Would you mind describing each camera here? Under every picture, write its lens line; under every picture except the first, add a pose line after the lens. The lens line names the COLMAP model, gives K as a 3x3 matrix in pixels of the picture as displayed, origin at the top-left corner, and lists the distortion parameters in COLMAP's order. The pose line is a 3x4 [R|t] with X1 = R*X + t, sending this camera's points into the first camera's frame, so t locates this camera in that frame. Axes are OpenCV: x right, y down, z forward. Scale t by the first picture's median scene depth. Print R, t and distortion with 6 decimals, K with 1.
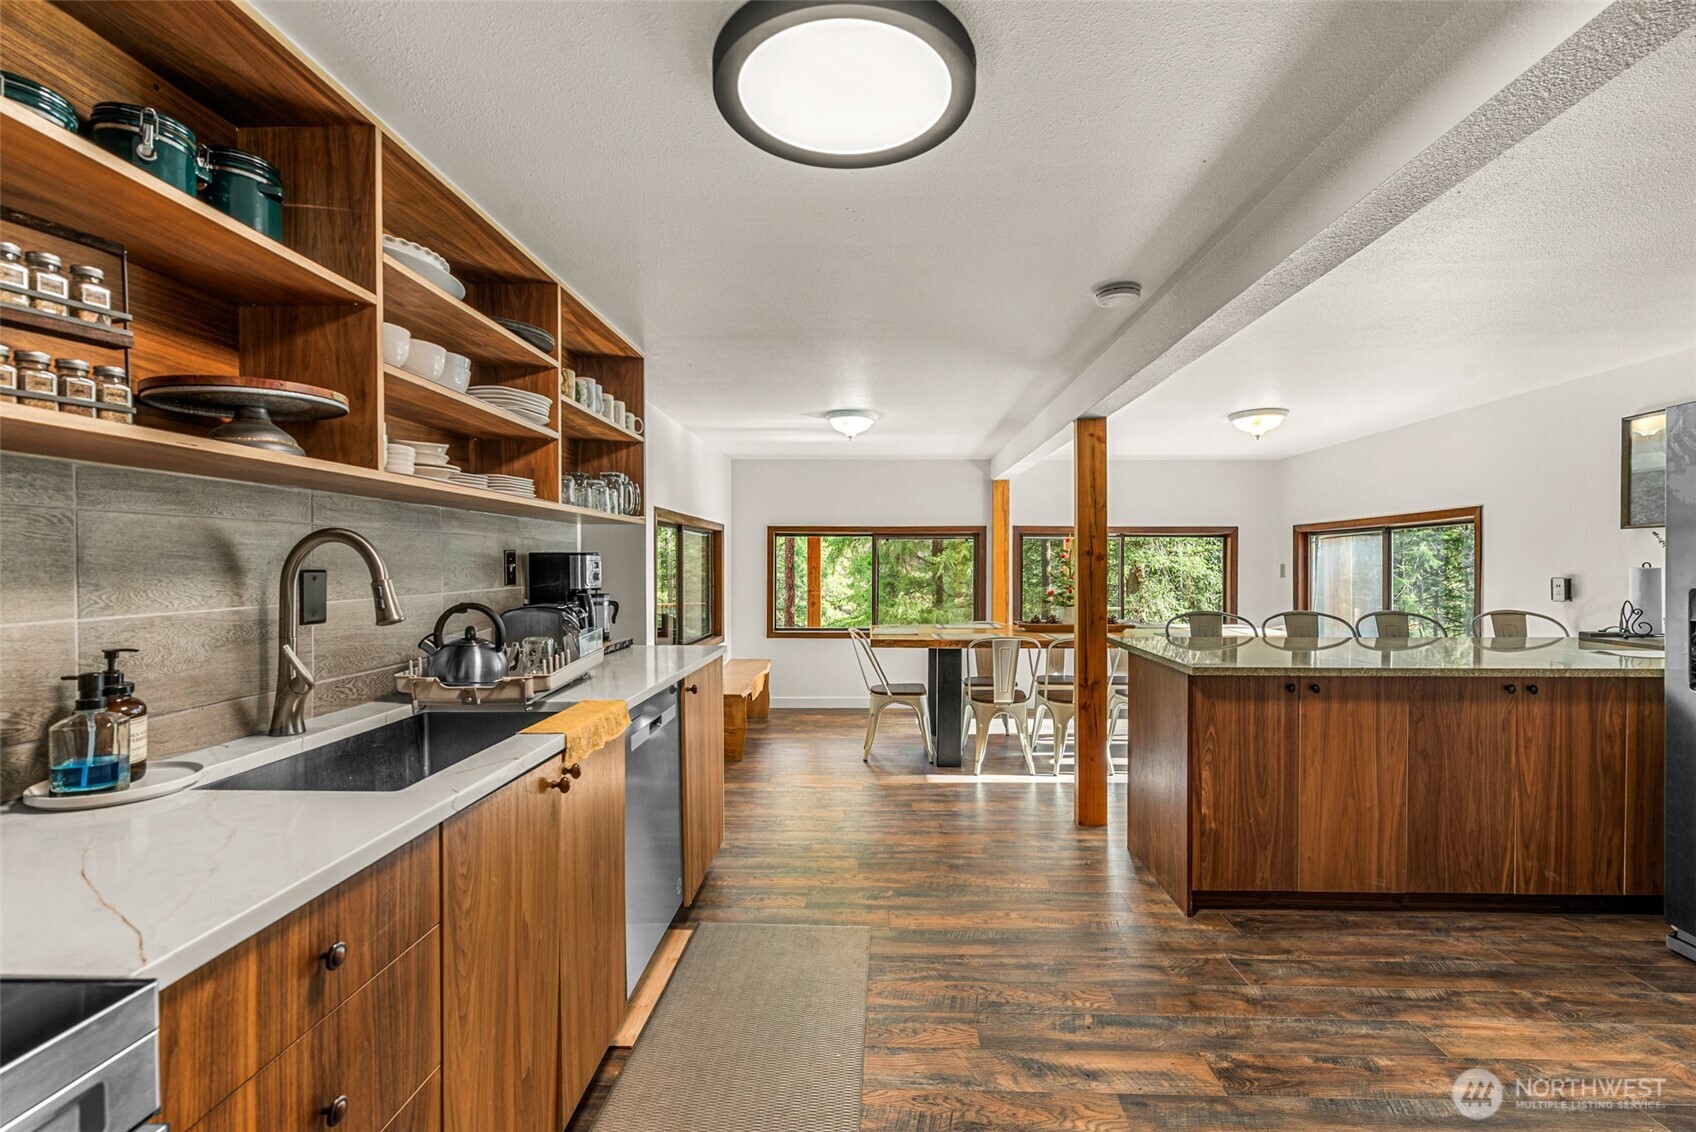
lens RADIAL K [[759.2, 0, 852.9], [0, 759.2, 564.6], [0, 0, 1]] dist [0.000235, -0.000046]
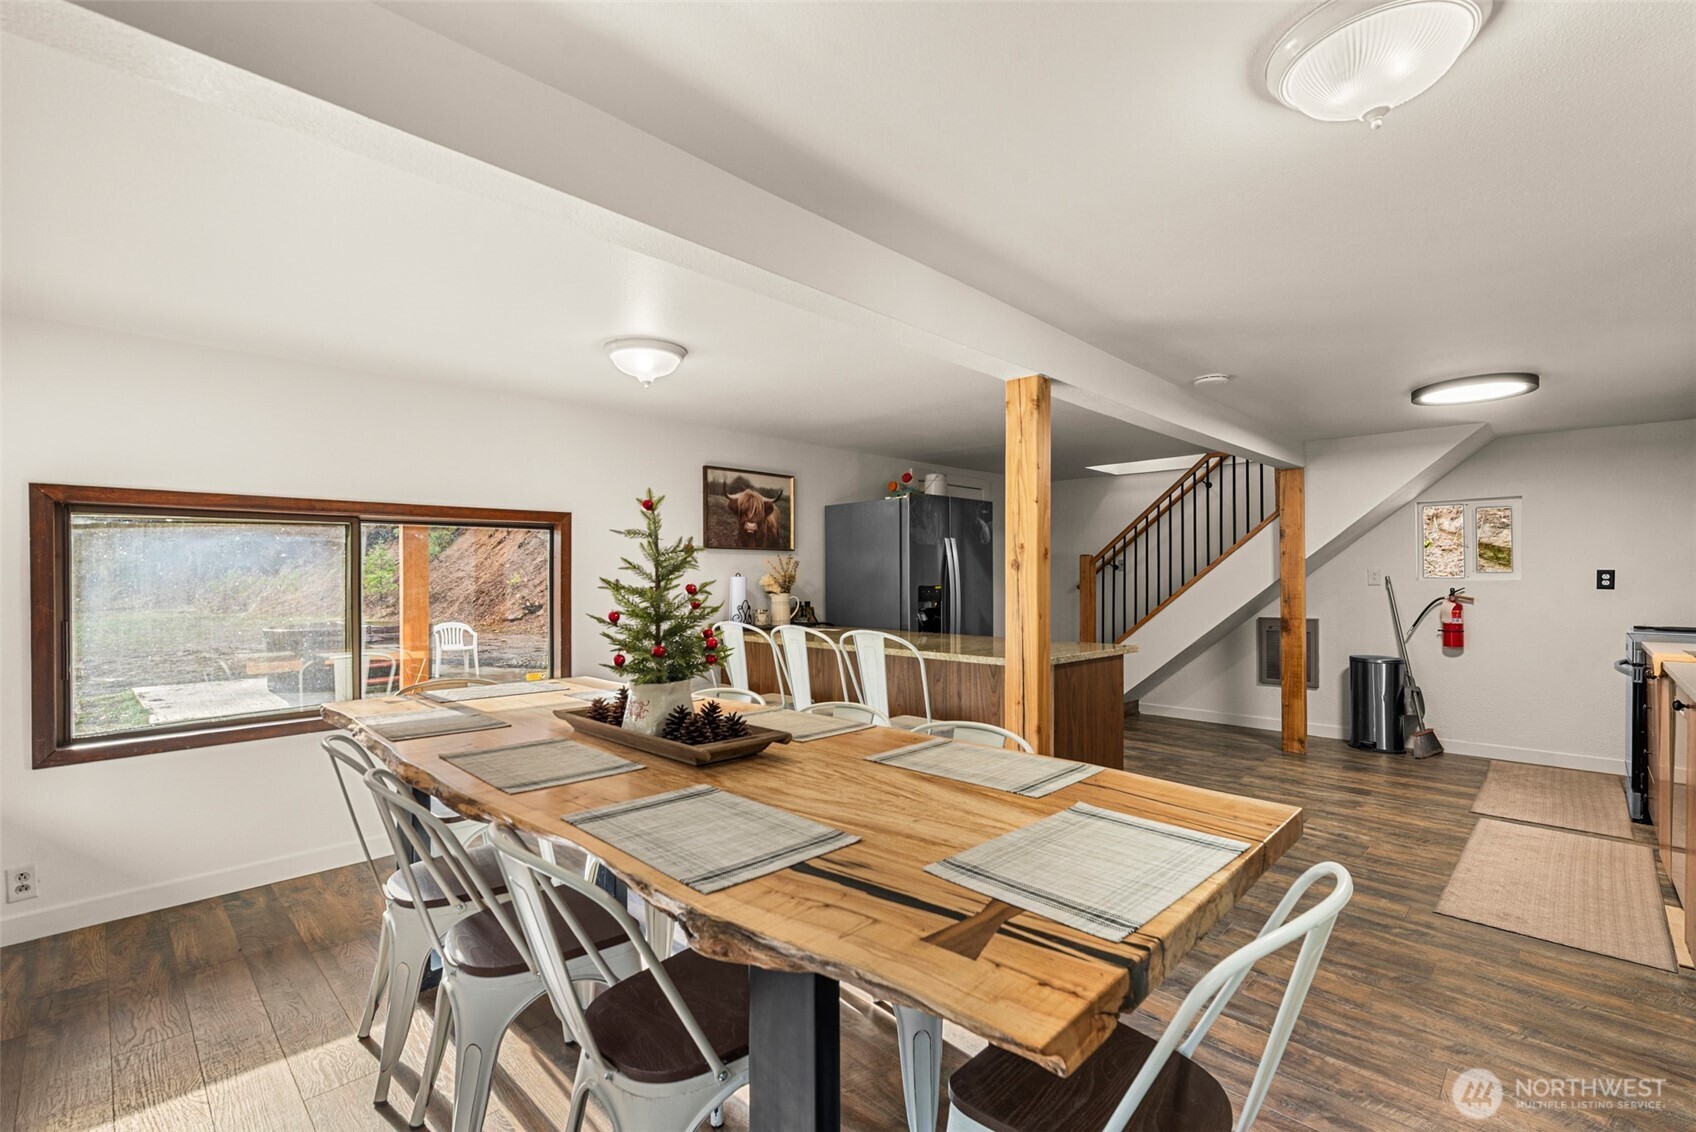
lens RADIAL K [[759.2, 0, 845.1], [0, 759.2, 564.3], [0, 0, 1]] dist [0.000235, -0.000046]
pose [[-0.744444, 0.007894, 0.667638, -0.073316], [0.005052, 0.999968, -0.006190, -0.010014], [-0.667666, -0.001235, -0.744460, 2.177384]]
